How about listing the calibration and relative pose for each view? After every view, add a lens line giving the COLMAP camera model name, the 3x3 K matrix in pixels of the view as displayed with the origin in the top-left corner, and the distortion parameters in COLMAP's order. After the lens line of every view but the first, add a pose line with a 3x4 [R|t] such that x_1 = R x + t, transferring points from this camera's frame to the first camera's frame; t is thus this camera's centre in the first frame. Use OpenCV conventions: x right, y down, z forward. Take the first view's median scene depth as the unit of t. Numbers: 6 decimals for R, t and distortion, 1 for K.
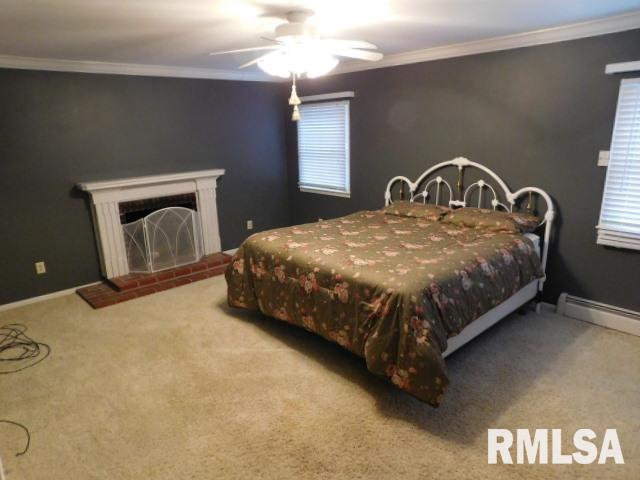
lens RADIAL K [[430.0, 0, 319.7], [0, 430.0, 243.3], [0, 0, 1]] dist [-0.051769, 0.043955]
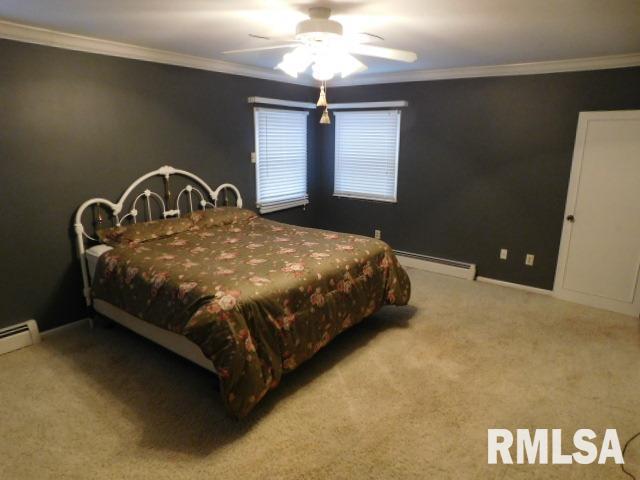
lens RADIAL K [[430.0, 0, 320.7], [0, 430.0, 240.1], [0, 0, 1]] dist [-0.051769, 0.043955]
pose [[-0.186428, -0.213152, 0.959068, -0.734167], [0.252603, 0.932965, 0.256453, -0.212943], [-0.949440, 0.290074, -0.120088, 0.865172]]
